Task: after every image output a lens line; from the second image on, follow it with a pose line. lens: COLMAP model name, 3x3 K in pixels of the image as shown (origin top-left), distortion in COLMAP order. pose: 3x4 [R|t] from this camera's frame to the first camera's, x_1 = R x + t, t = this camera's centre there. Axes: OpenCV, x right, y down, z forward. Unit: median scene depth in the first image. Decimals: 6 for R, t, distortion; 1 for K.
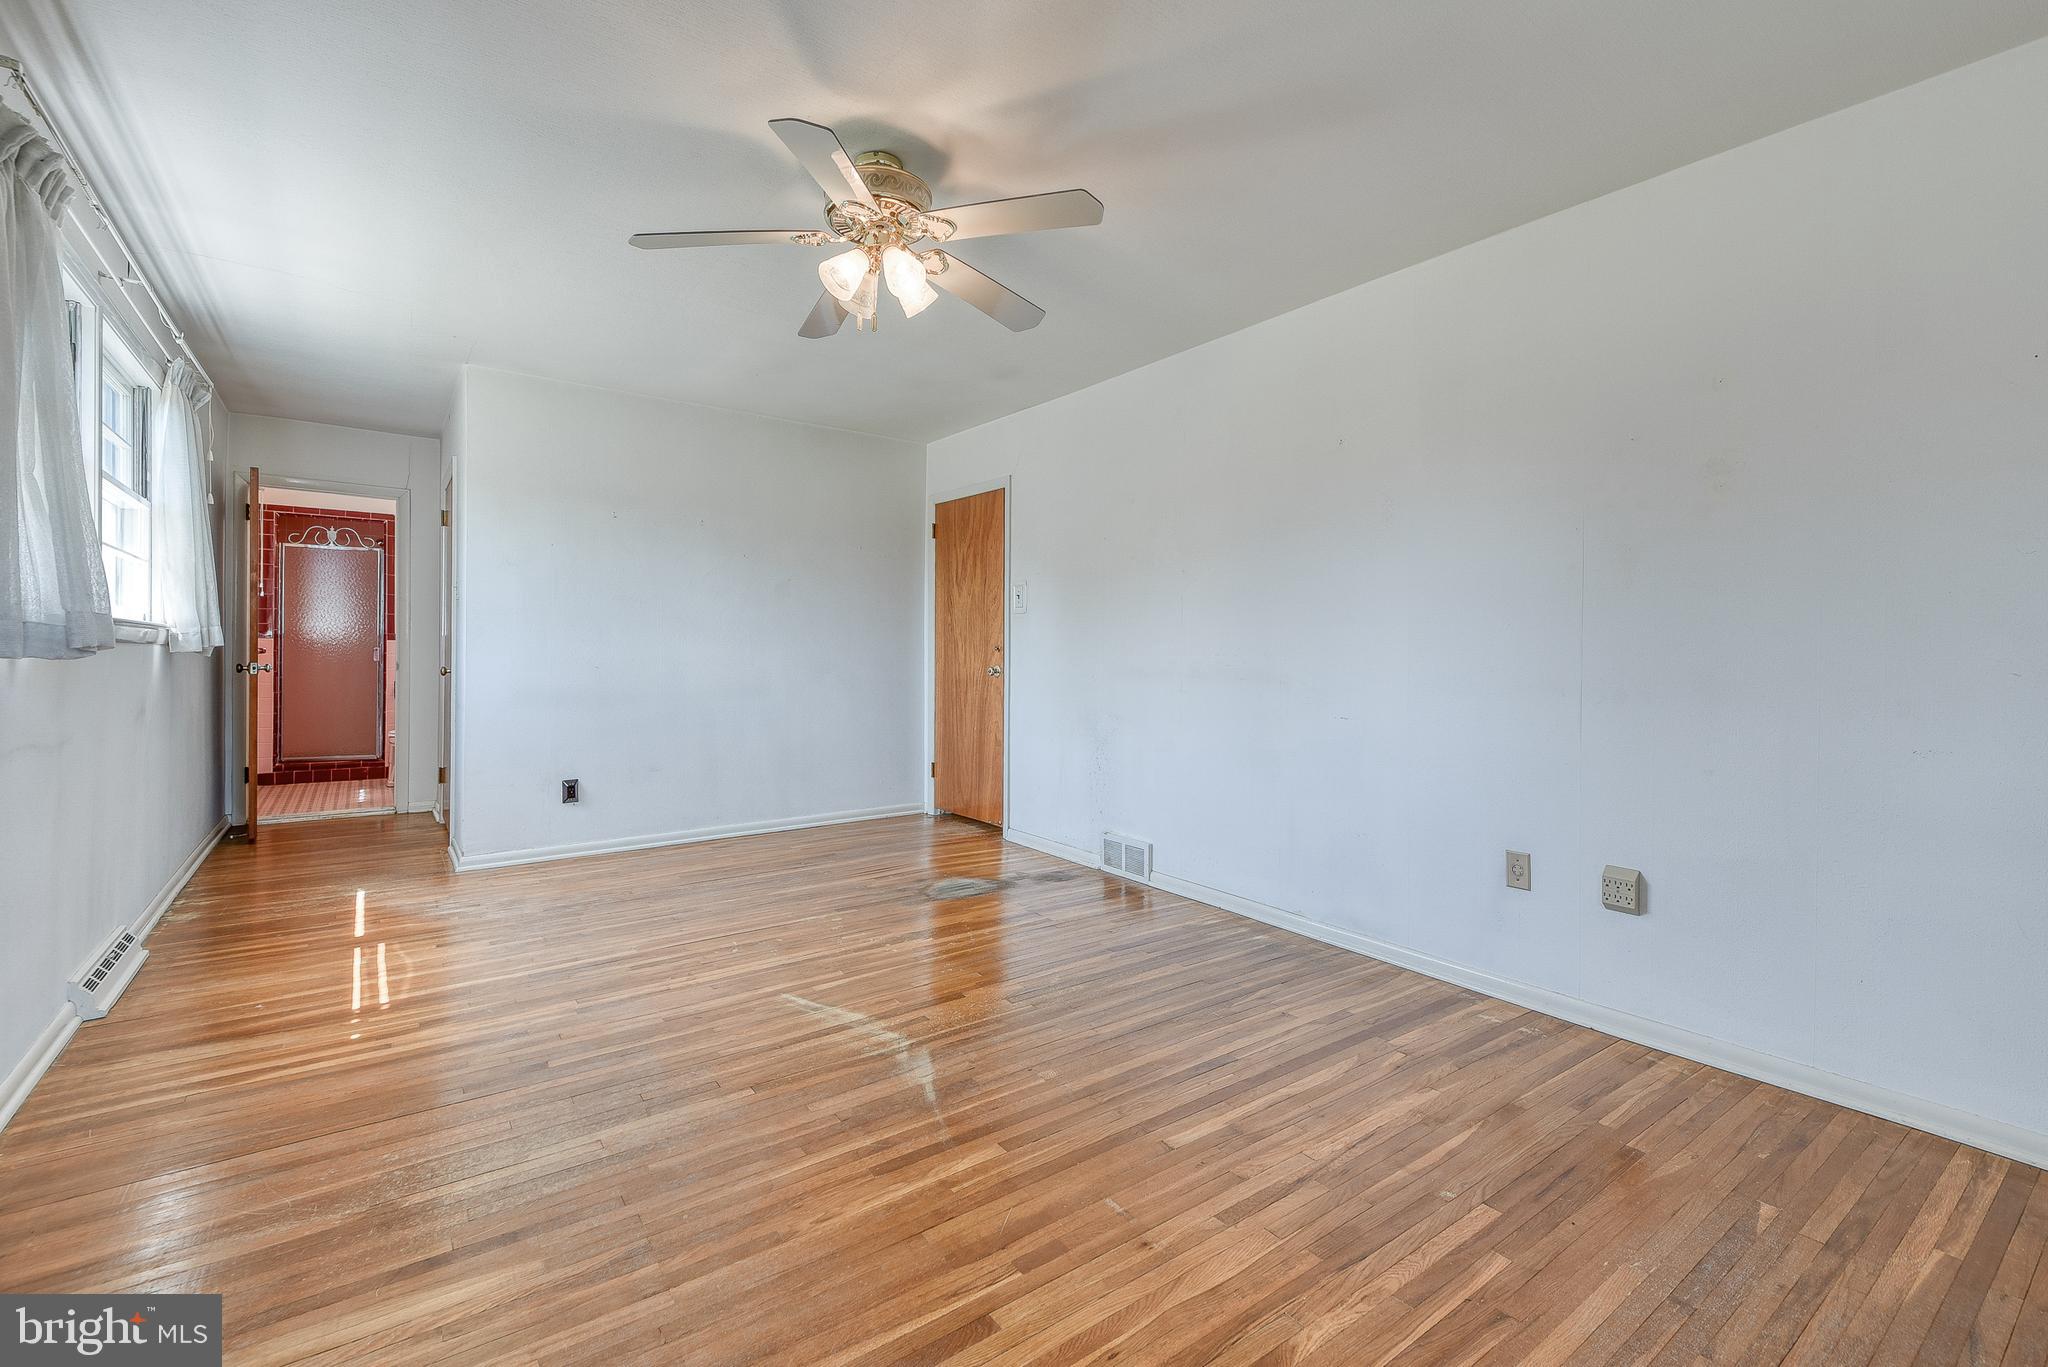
lens RADIAL K [[897.4, 0, 1017.7], [0, 897.4, 642.0], [0, 0, 1]] dist [0.000787, 0.000024]
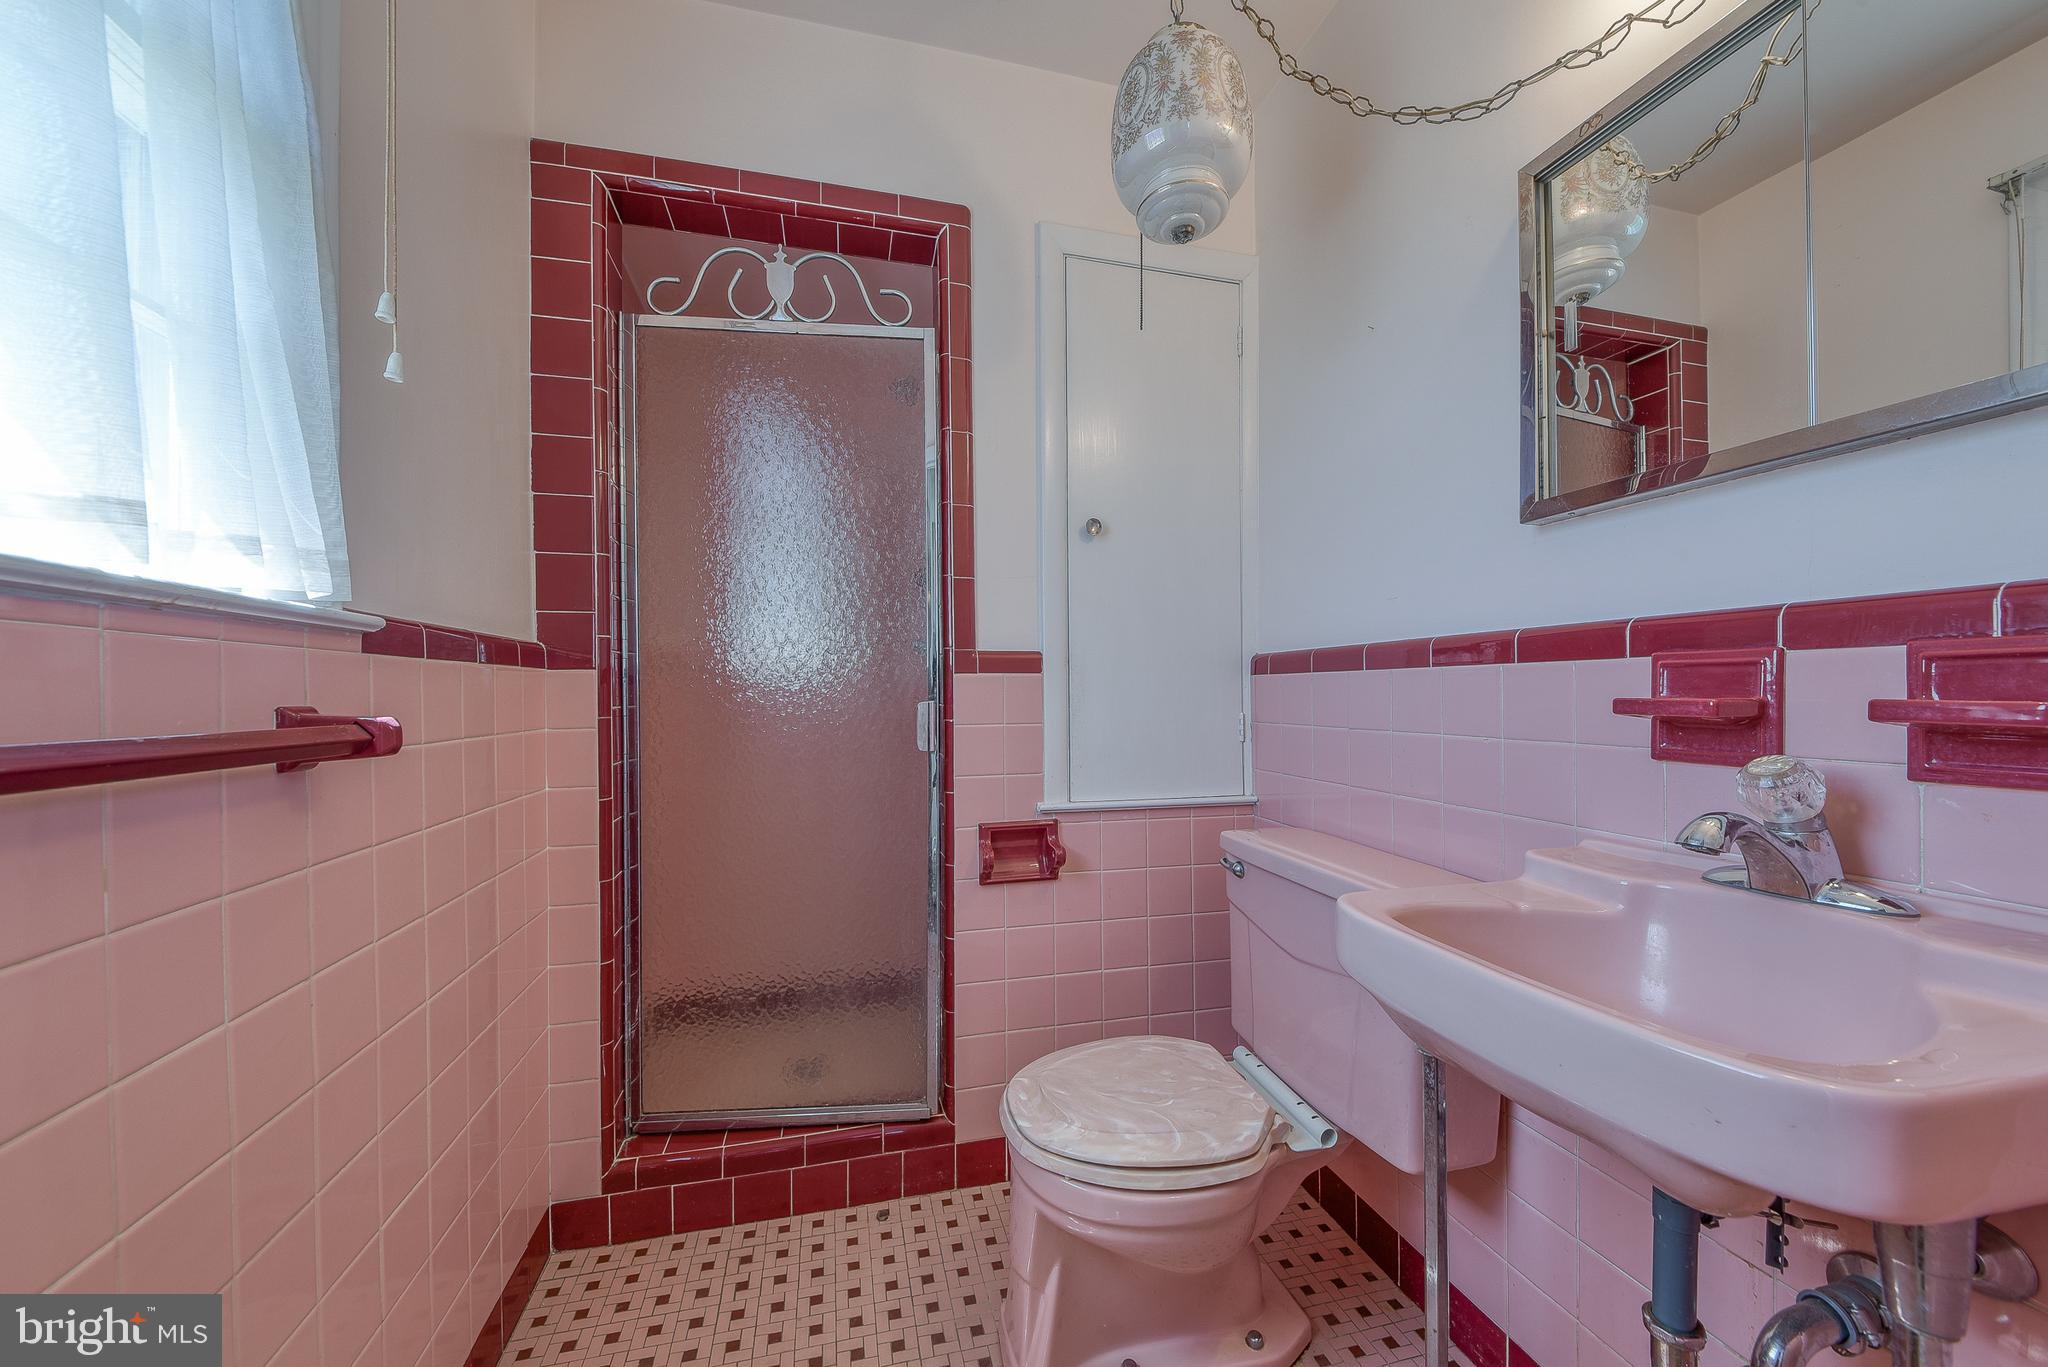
lens RADIAL K [[741.1, 0, 1020.3], [0, 741.1, 689.7], [0, 0, 1]] dist [-0.000309, -0.000012]
pose [[0.928404, -0.012401, -0.371366, -0.625437], [0.014642, 0.999888, 0.003215, 0.002034], [0.371284, -0.008422, 0.928481, 0.831648]]
